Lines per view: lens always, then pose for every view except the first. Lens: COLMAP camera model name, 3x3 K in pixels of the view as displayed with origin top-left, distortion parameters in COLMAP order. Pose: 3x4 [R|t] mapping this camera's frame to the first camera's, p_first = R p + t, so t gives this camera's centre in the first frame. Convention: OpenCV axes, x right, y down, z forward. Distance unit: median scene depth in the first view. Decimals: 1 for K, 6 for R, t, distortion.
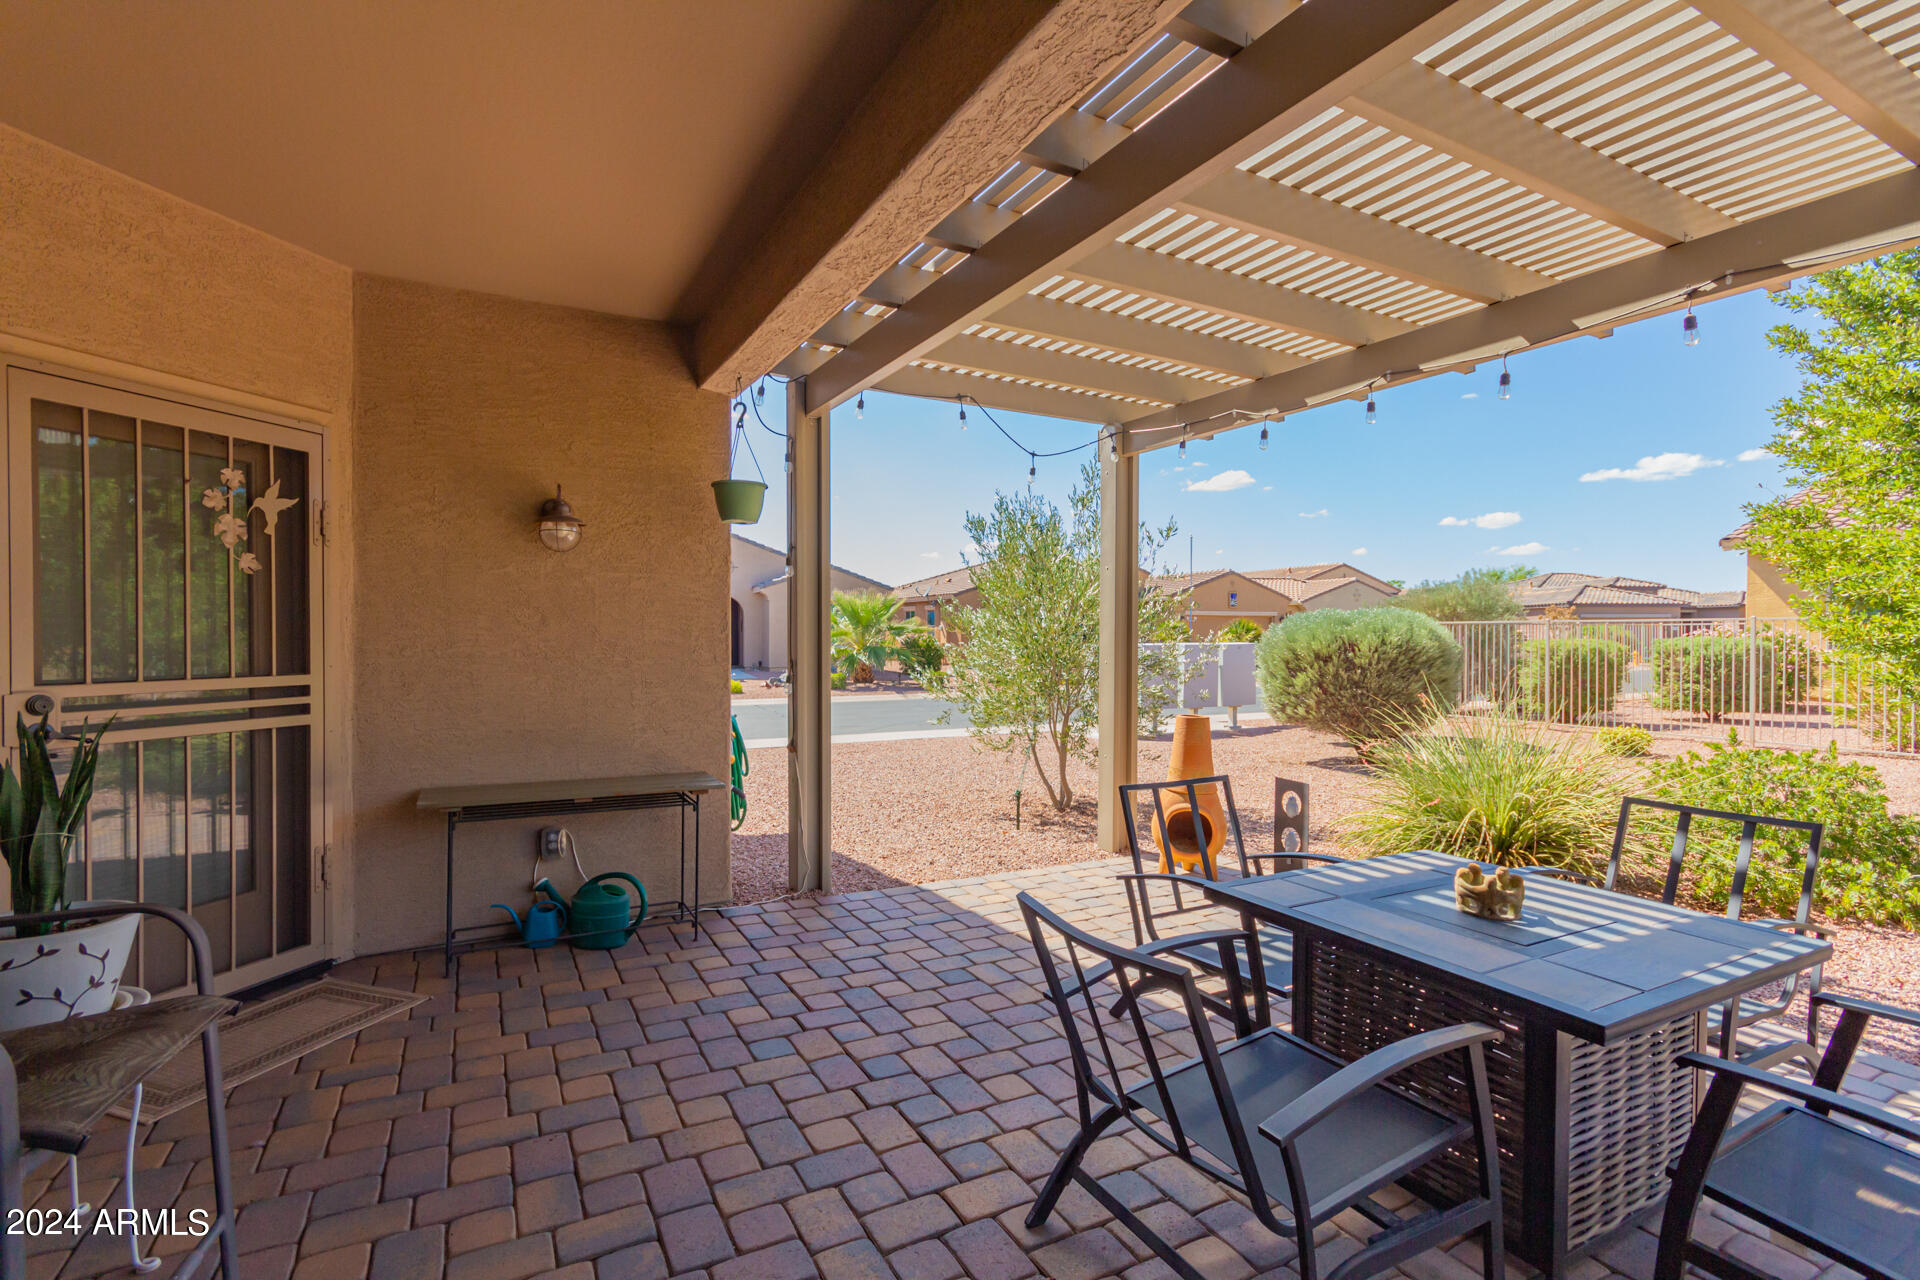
lens RADIAL K [[883.7, 0, 952.6], [0, 883.7, 642.3], [0, 0, 1]] dist [0.004365, -0.000302]
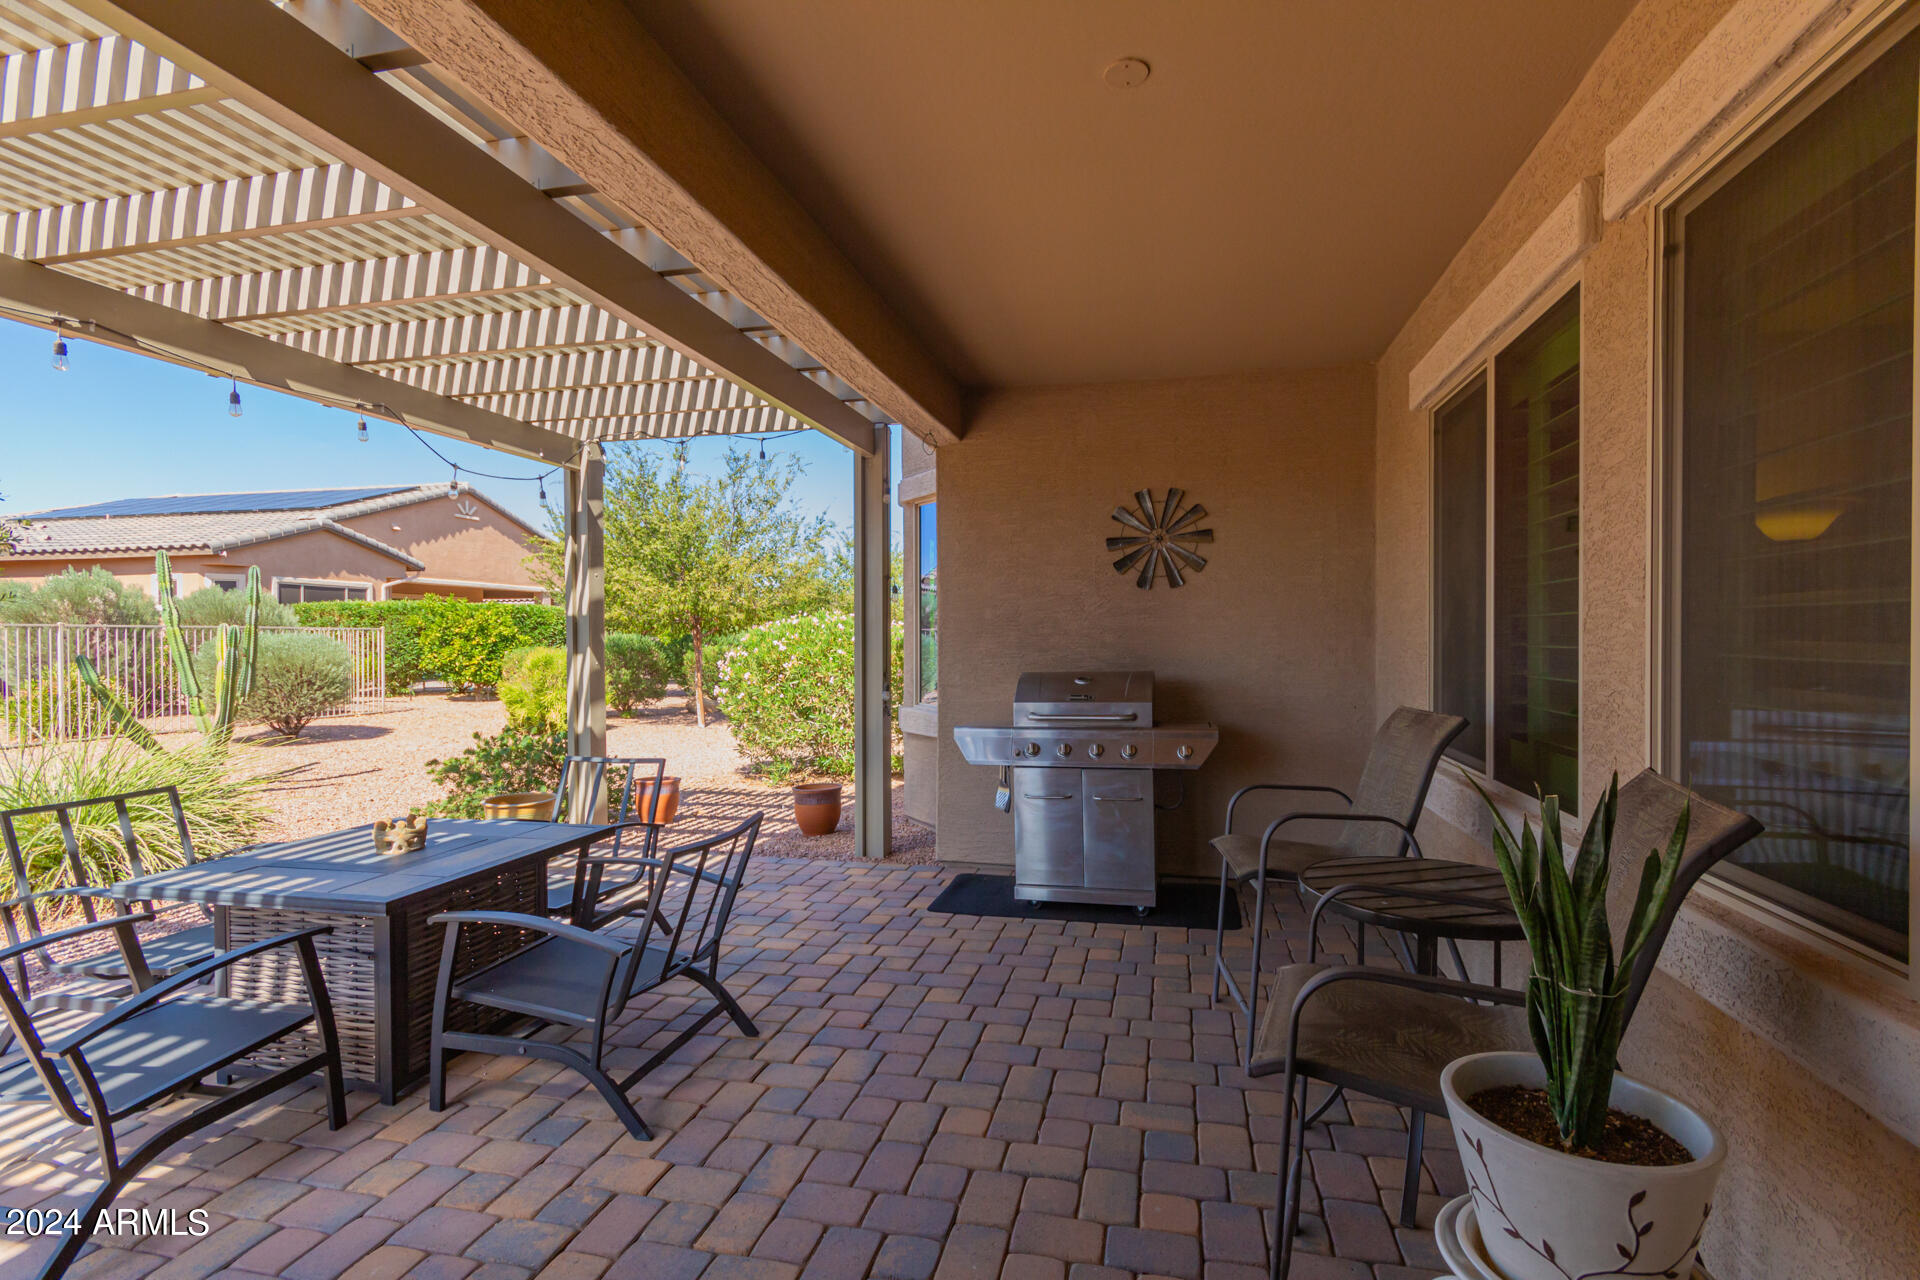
lens RADIAL K [[883.7, 0, 952.6], [0, 883.7, 642.3], [0, 0, 1]] dist [0.004365, -0.000302]
pose [[-0.735923, -0.006056, 0.677038, -0.549415], [0.008012, 0.999812, 0.017652, -0.014287], [-0.677017, 0.018415, -0.735737, 0.858067]]
